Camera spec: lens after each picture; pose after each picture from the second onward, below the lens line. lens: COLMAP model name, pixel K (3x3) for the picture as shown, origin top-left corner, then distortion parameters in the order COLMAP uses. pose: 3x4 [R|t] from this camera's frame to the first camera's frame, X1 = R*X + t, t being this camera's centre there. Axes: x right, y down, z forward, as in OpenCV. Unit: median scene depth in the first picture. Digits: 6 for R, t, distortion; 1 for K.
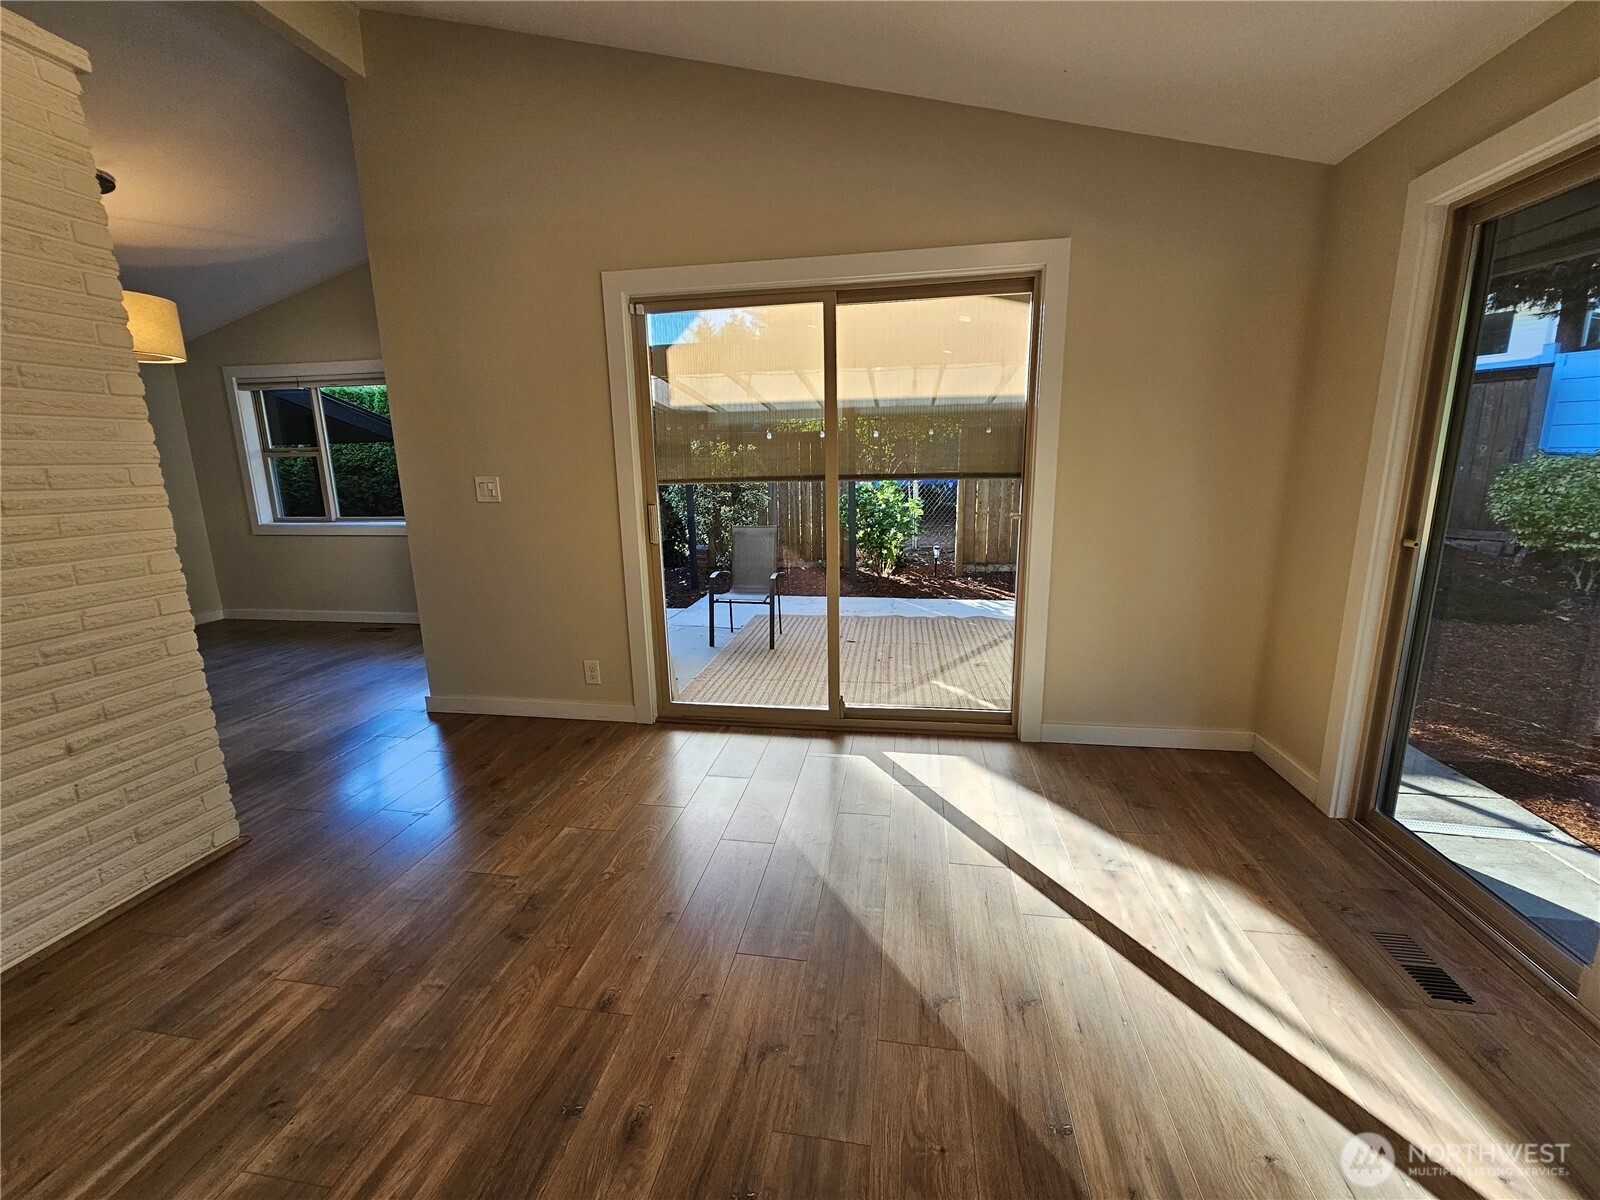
lens RADIAL K [[654.7, 0, 795.9], [0, 654.7, 598.8], [0, 0, 1]] dist [-0.002188, 0.000625]
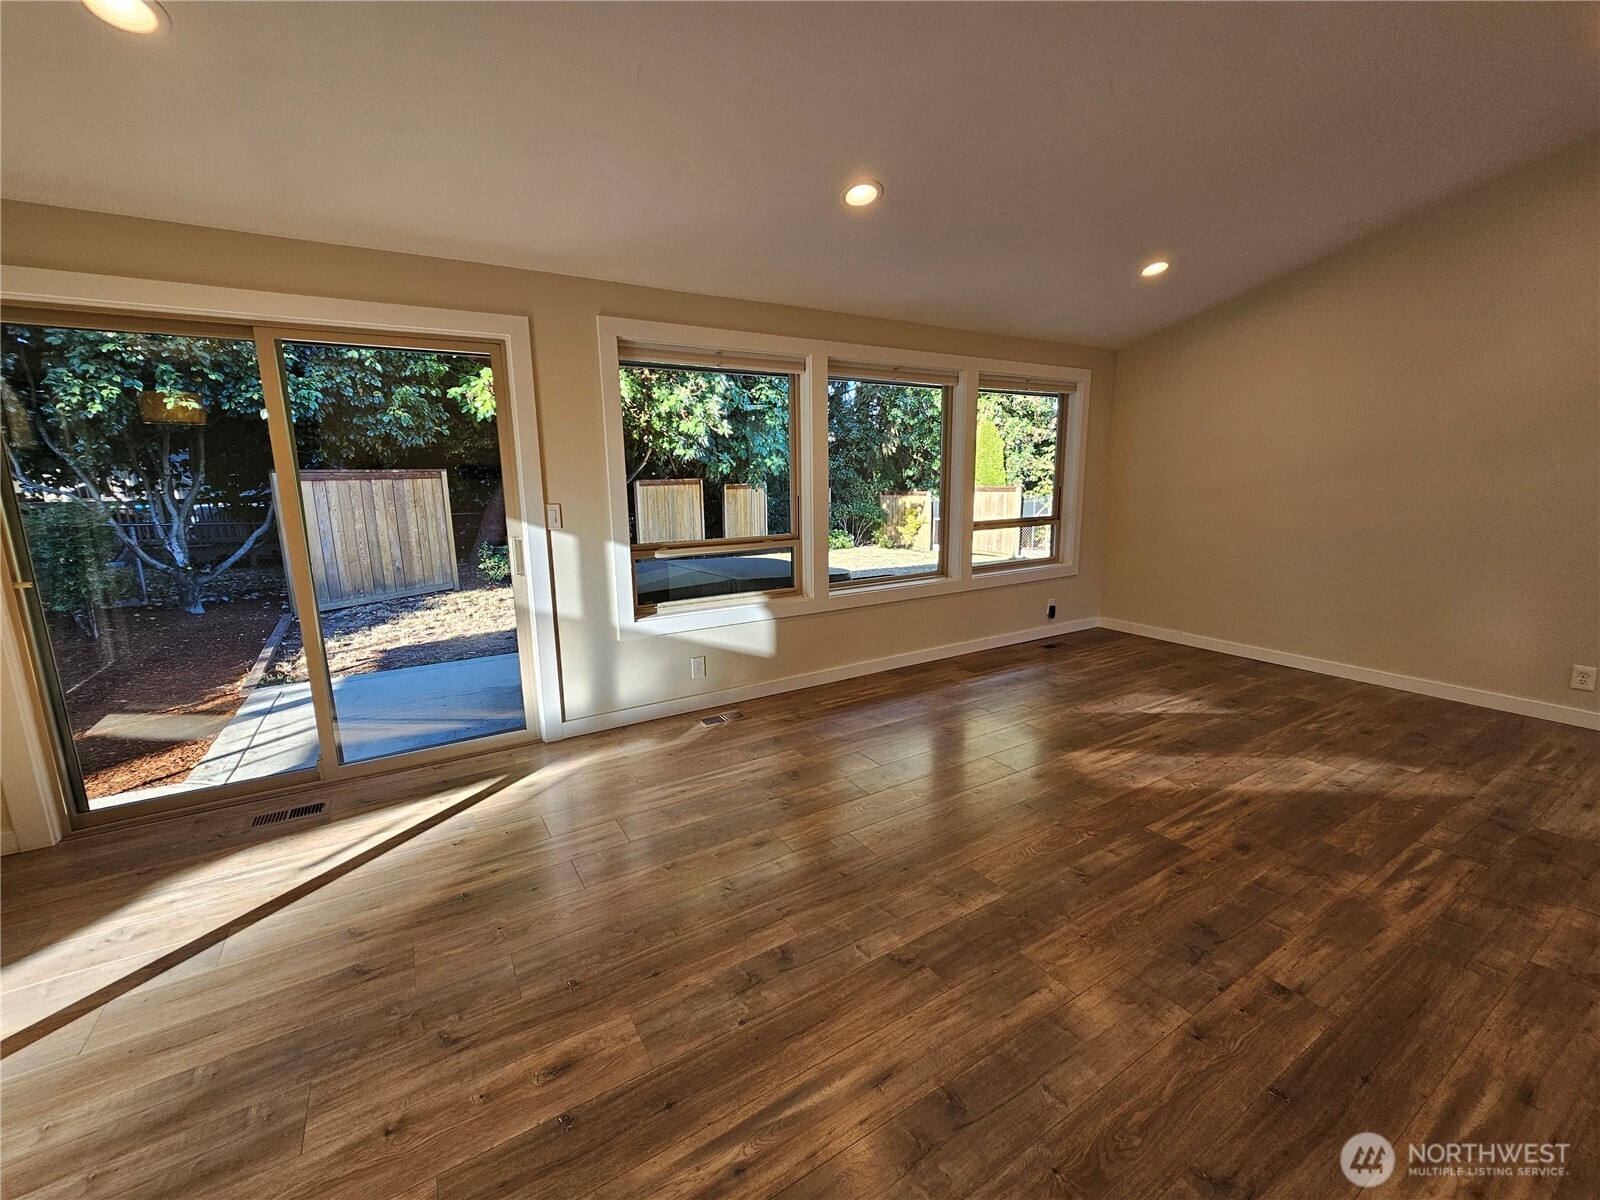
lens RADIAL K [[654.7, 0, 795.9], [0, 654.7, 598.8], [0, 0, 1]] dist [-0.002188, 0.000625]
pose [[-0.656168, -0.113703, 0.746000, -0.665065], [0.181178, 0.935929, 0.302012, -0.131306], [-0.732542, 0.333329, -0.593526, 0.561676]]
